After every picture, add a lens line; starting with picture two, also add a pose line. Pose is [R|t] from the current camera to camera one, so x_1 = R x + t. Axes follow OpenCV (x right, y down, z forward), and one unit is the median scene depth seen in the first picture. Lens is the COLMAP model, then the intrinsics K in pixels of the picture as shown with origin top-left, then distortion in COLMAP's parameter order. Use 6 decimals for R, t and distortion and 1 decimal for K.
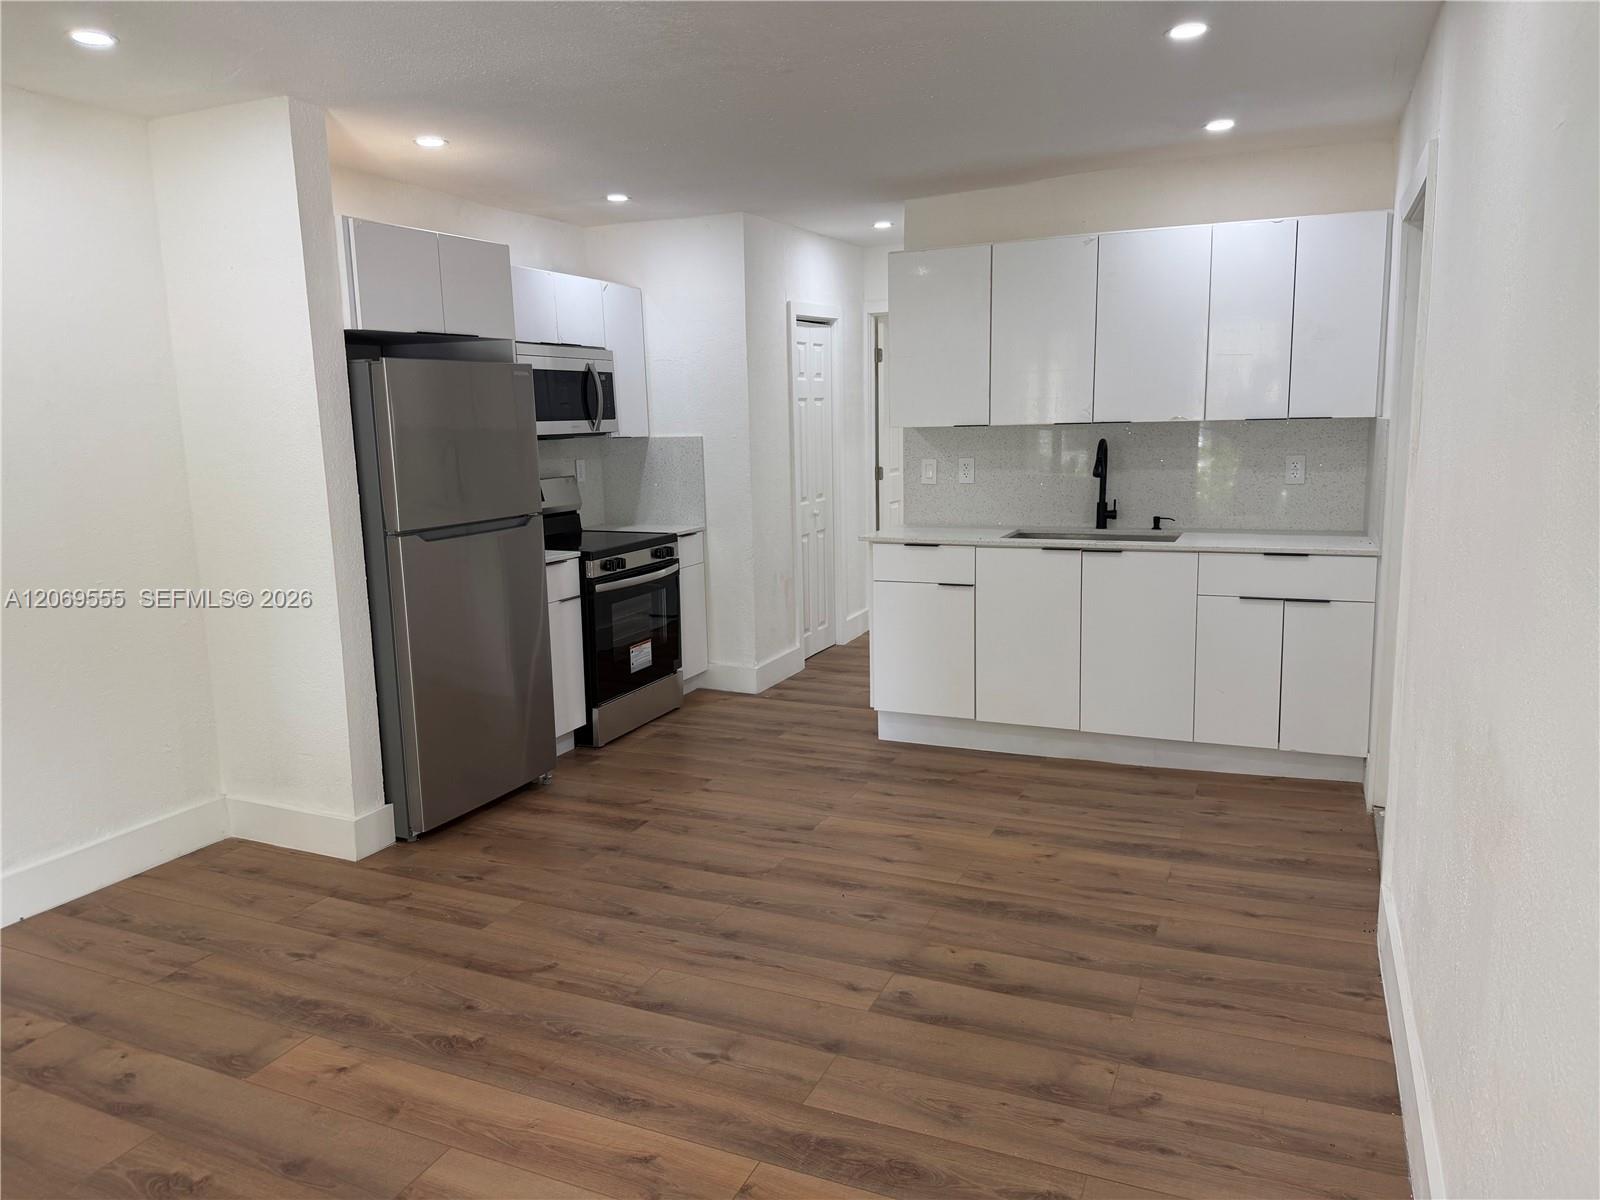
lens RADIAL K [[1117.1, 0, 800.0], [0, 1117.1, 600.0], [0, 0, 1]] dist [0.163746, -0.316351]
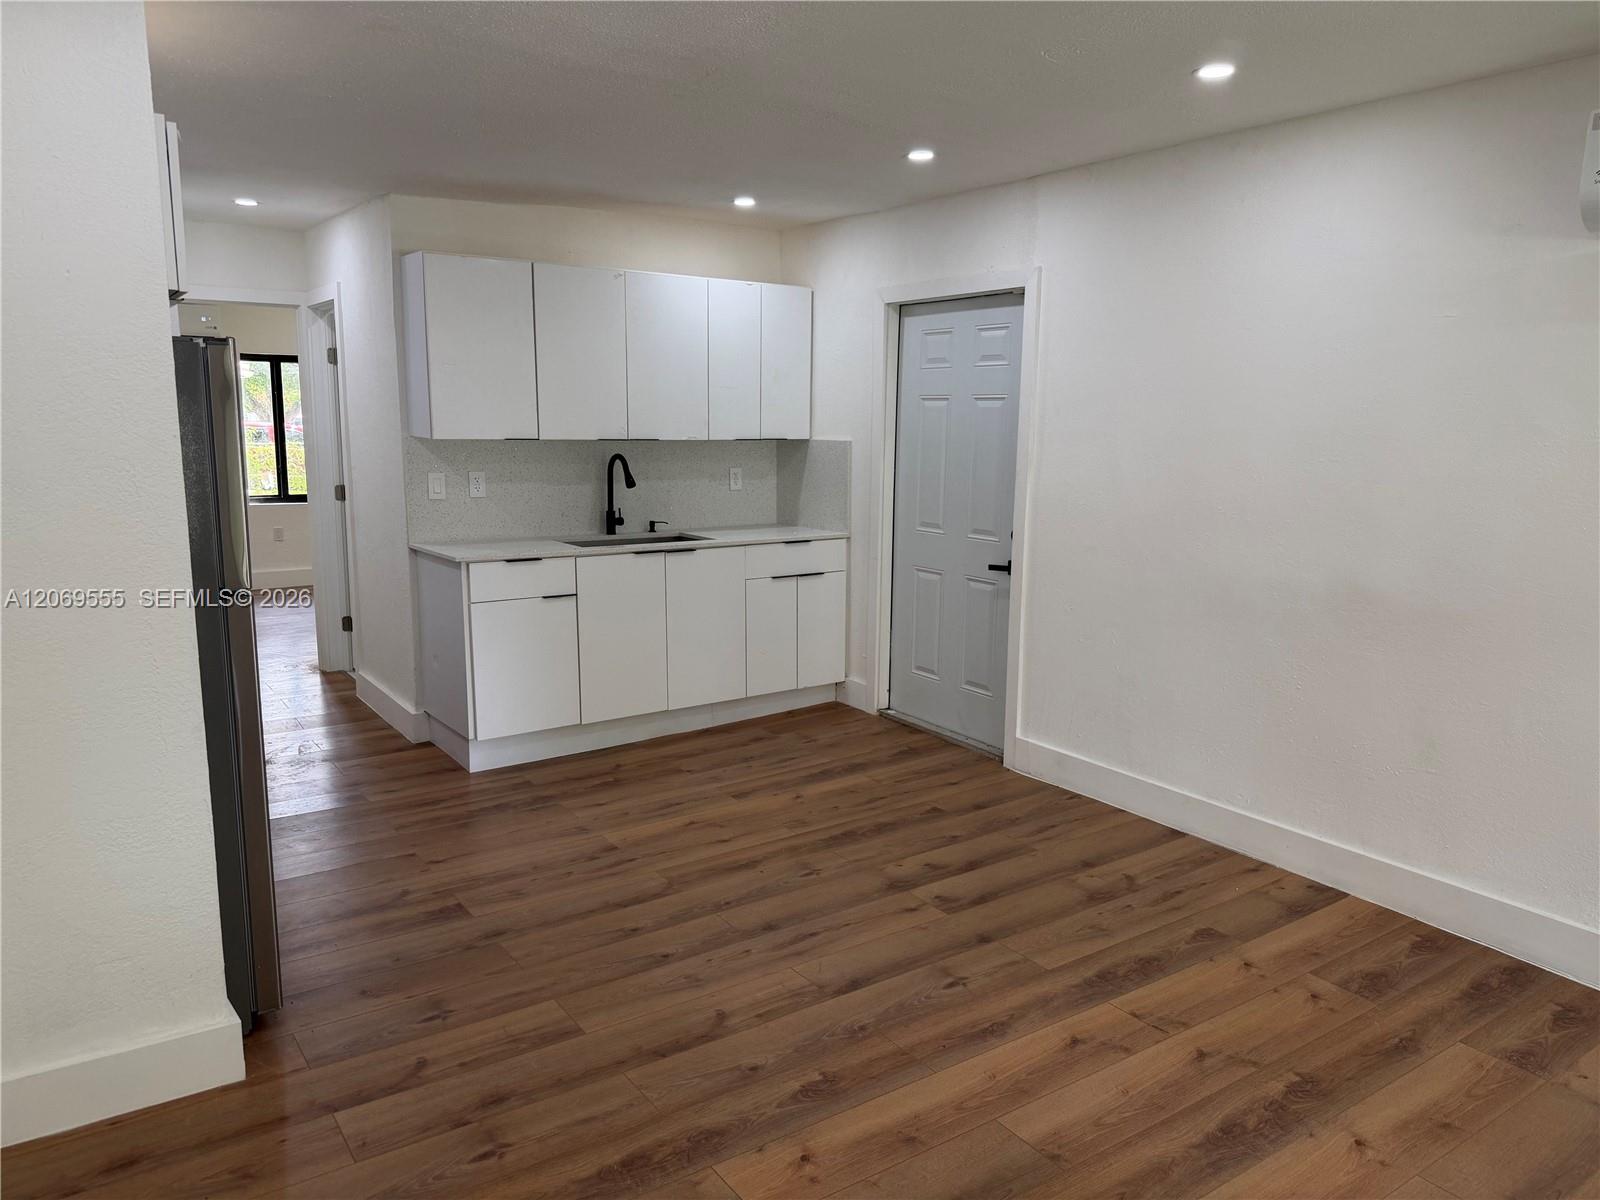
lens RADIAL K [[1117.1, 0, 800.0], [0, 1117.1, 600.0], [0, 0, 1]] dist [0.163746, -0.316351]
pose [[0.520692, -0.114144, 0.846080, -0.696731], [0.125967, 0.990447, 0.056099, -0.045281], [-0.844400, 0.077368, 0.530096, 0.311333]]
